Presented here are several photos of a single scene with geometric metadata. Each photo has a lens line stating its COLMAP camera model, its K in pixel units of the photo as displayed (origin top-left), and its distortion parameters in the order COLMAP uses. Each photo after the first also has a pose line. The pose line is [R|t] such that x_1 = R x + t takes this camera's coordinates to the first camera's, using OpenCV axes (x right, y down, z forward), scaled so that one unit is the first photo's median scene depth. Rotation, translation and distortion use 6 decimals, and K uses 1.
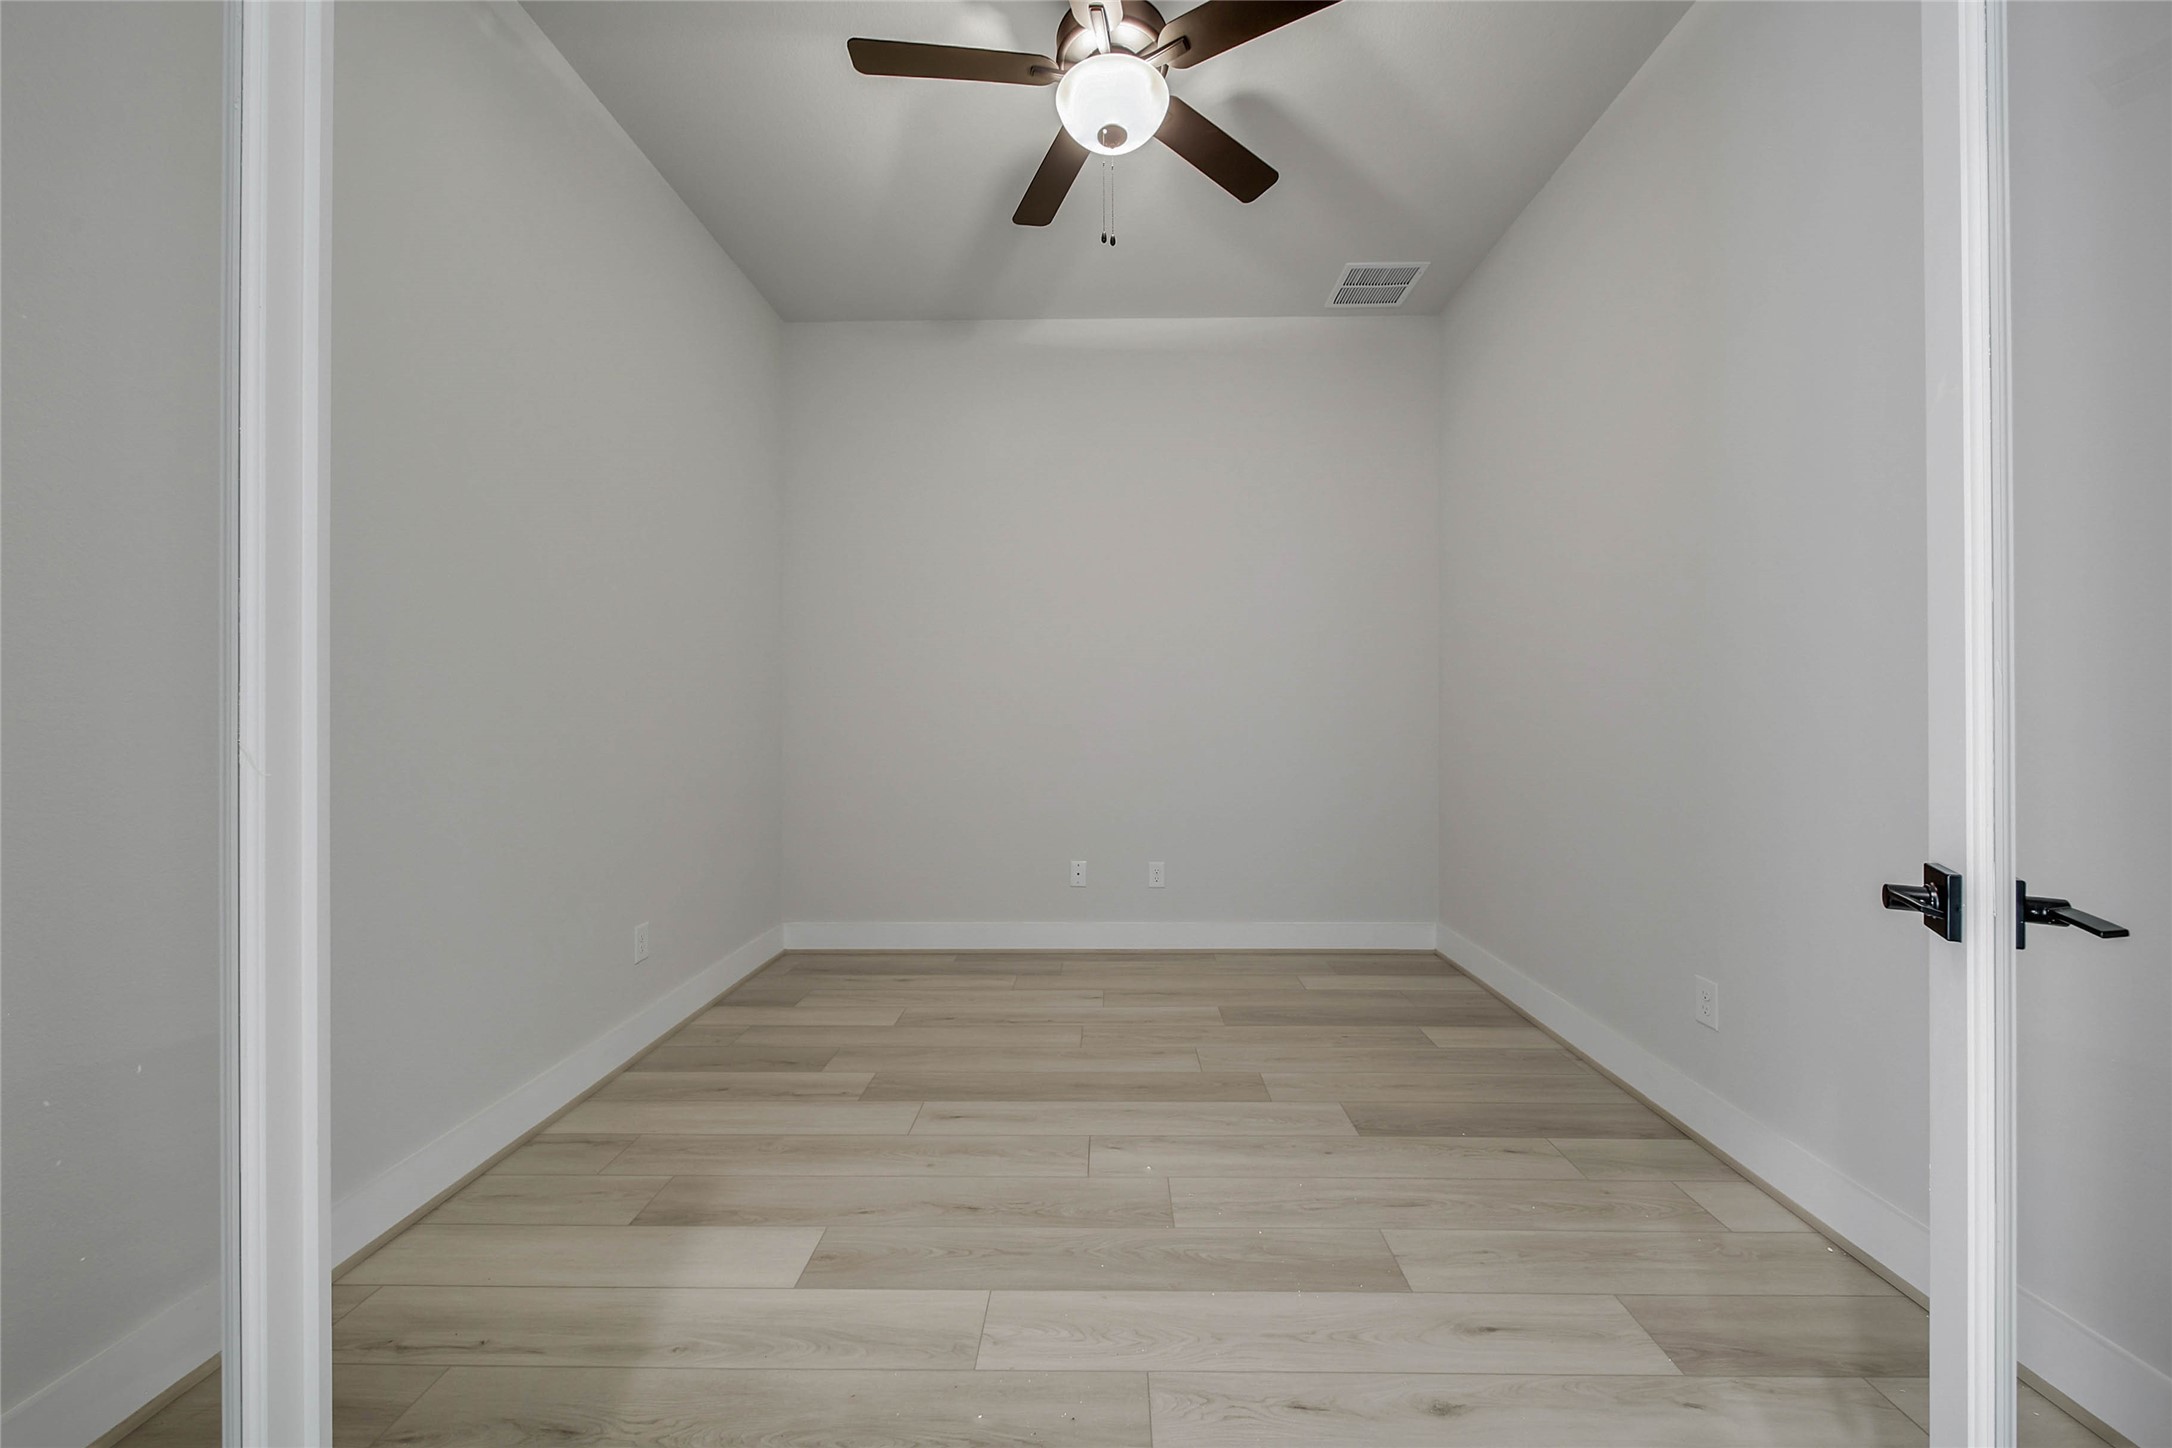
lens RADIAL K [[799.1, 0, 1086.3], [0, 799.1, 719.2], [0, 0, 1]] dist [0.005917, -0.002074]
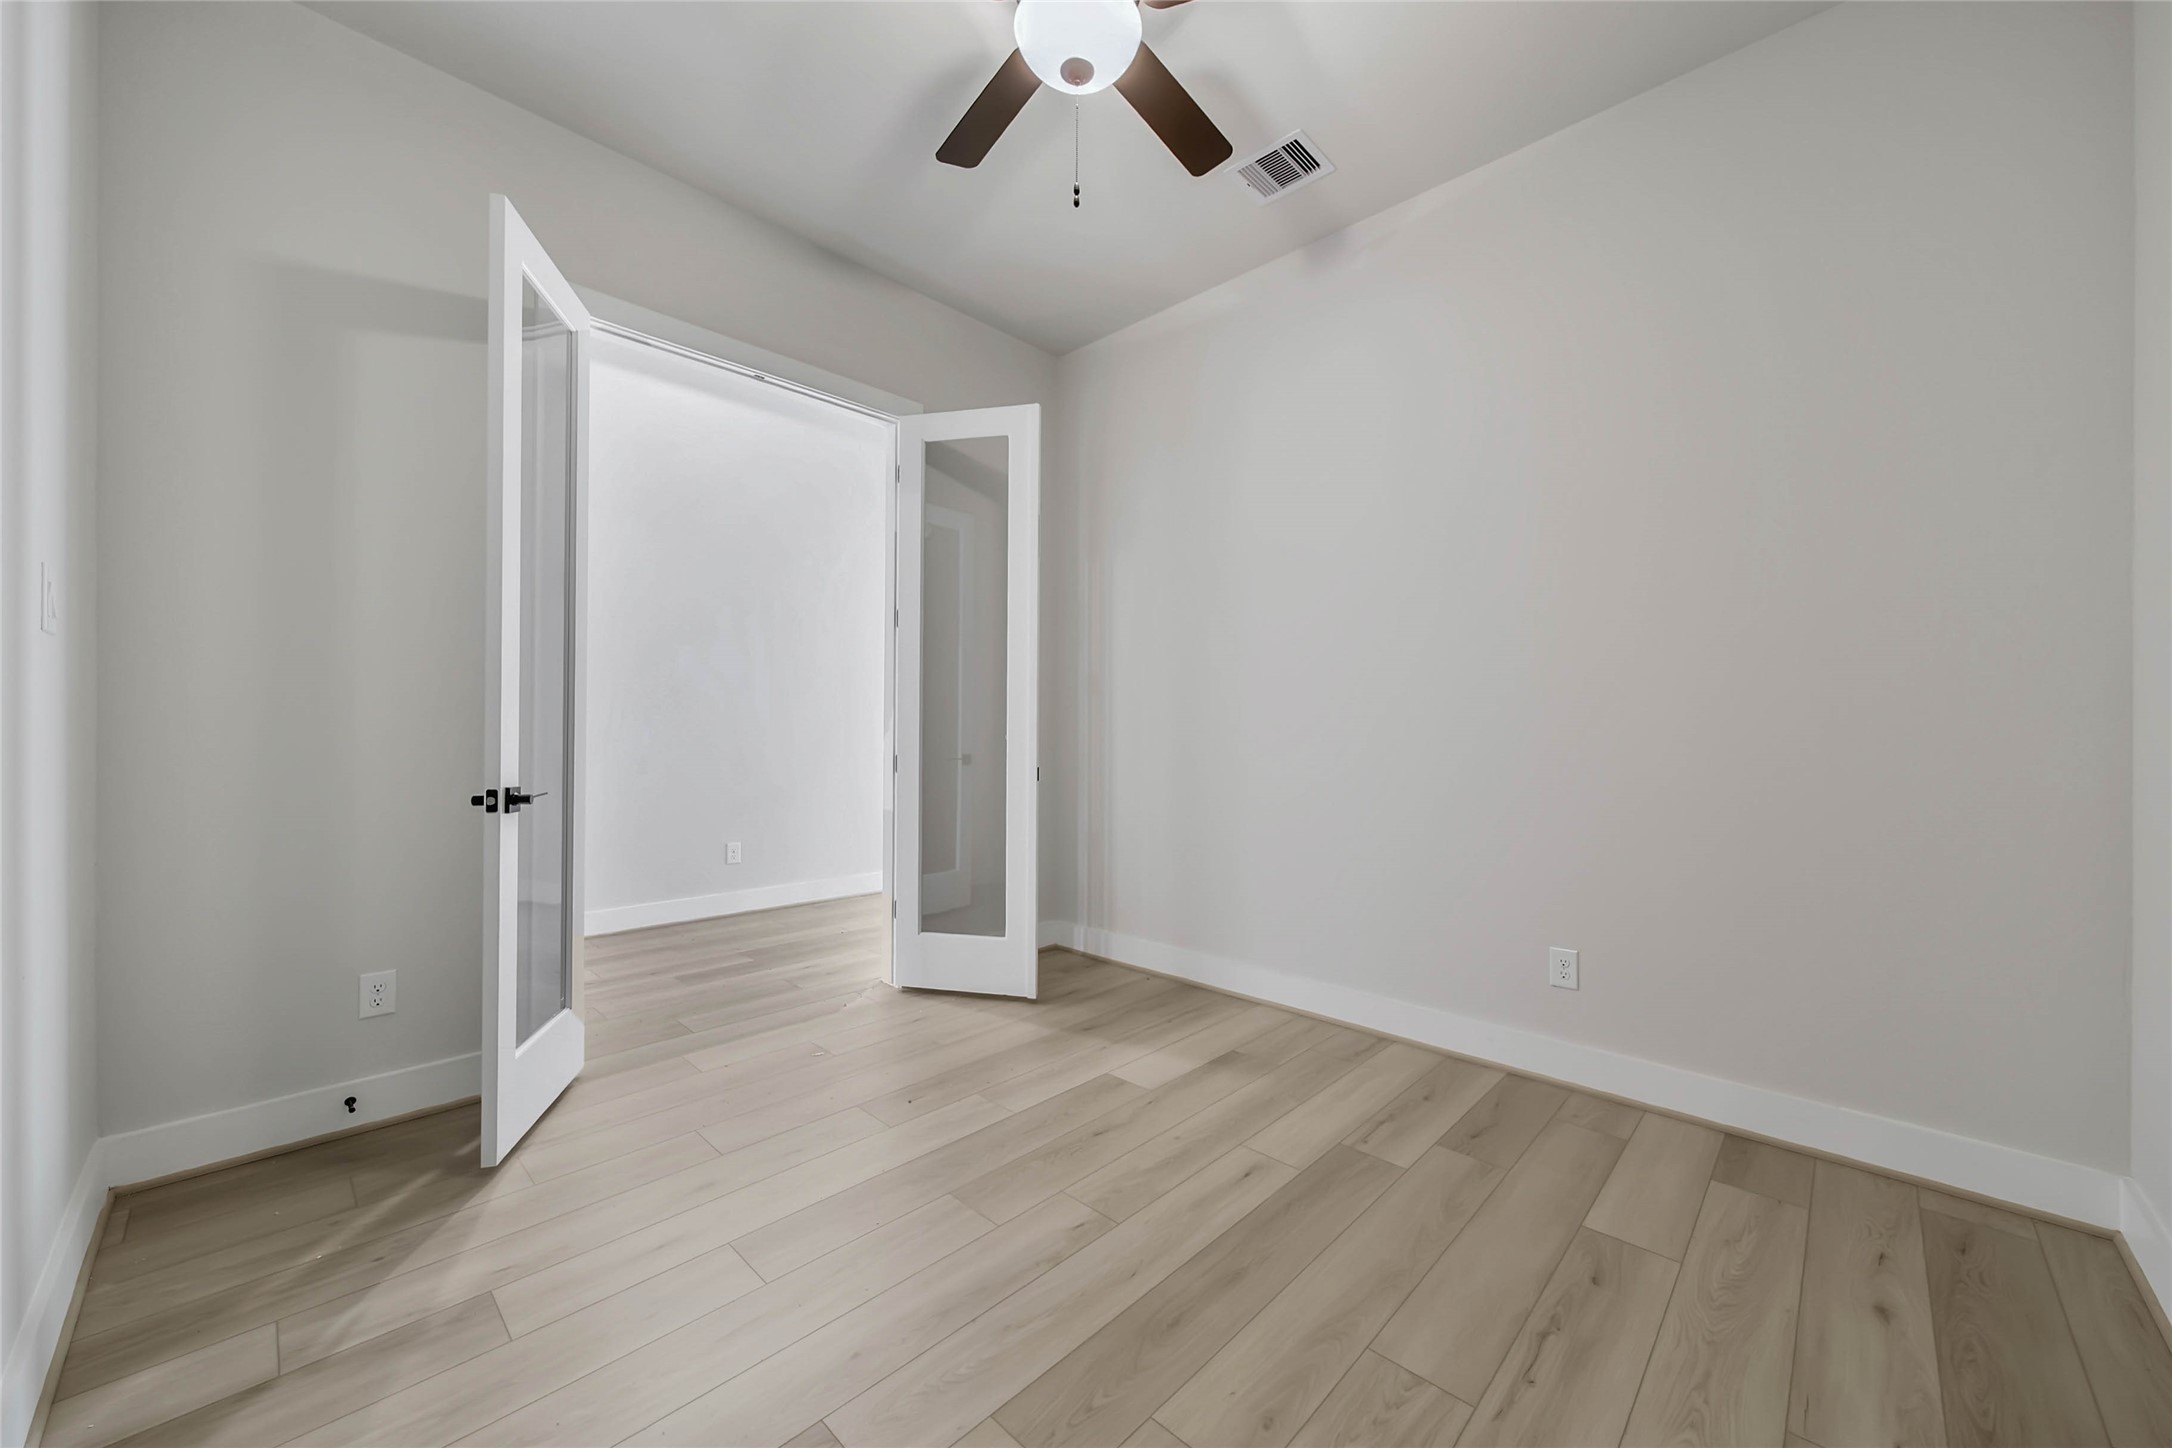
lens RADIAL K [[799.1, 0, 1084.9], [0, 799.1, 726.2], [0, 0, 1]] dist [0.005917, -0.002074]
pose [[-0.687175, -0.003672, -0.726483, 0.618535], [-0.002327, 0.999993, -0.002854, -0.001676], [0.726489, -0.000270, -0.687178, 1.492367]]
